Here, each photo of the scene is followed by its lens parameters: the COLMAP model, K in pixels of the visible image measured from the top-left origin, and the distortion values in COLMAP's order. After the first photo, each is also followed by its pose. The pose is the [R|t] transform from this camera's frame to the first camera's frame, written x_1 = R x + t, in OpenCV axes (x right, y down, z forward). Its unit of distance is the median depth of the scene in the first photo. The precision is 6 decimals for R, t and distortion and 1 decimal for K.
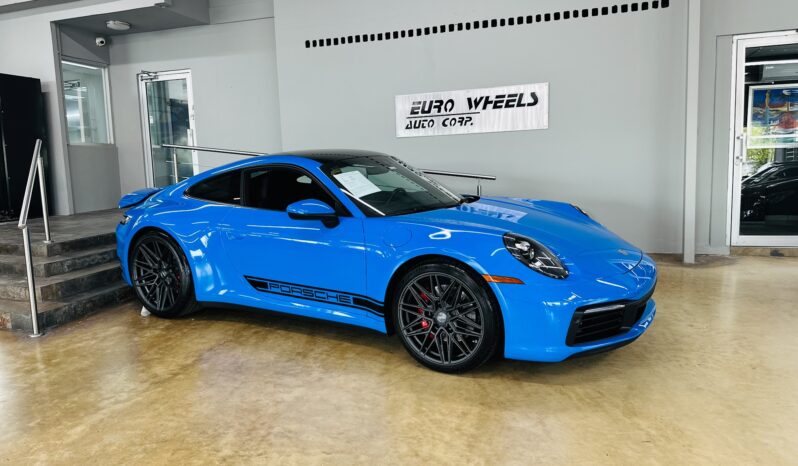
lens RADIAL K [[565.3, 0, 399.0], [0, 565.3, 233.0], [0, 0, 1]] dist [-0.002268, -0.005810]
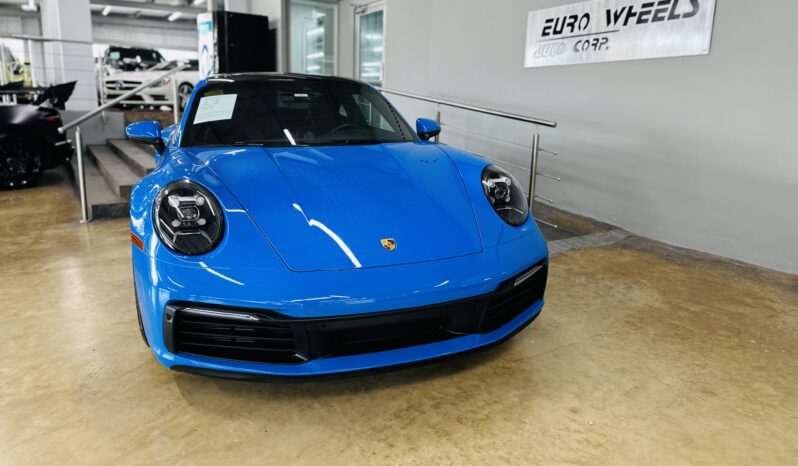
lens RADIAL K [[565.3, 0, 399.0], [0, 565.3, 233.0], [0, 0, 1]] dist [-0.002268, -0.005810]
pose [[0.767269, 0.187152, -0.613411, 0.408707], [-0.118493, 0.981375, 0.151204, -0.041130], [0.630284, -0.043330, 0.775154, 0.277327]]
